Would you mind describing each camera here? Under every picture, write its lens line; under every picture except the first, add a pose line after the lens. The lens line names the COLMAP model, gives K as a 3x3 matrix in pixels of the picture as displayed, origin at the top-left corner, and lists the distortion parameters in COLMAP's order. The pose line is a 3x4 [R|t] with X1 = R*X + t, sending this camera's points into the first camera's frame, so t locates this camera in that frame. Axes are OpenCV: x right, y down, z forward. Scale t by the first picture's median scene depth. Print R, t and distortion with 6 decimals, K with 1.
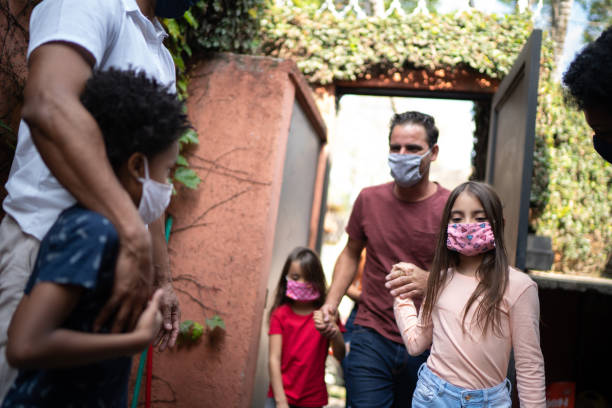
lens RADIAL K [[627.7, 0, 293.5], [0, 627.7, 204.1], [0, 0, 1]] dist [-0.116840, 0.243102]
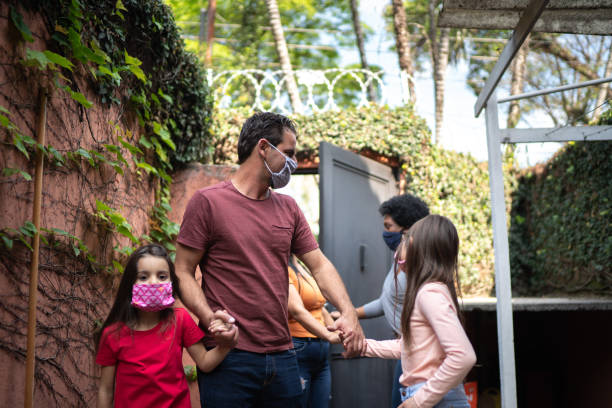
lens RADIAL K [[627.7, 0, 293.5], [0, 627.7, 204.1], [0, 0, 1]] dist [-0.116840, 0.243102]
pose [[0.987115, -0.084066, 0.136150, -0.068865], [0.092973, 0.993834, -0.060423, -0.040353], [-0.130231, 0.072303, 0.988844, -0.276211]]
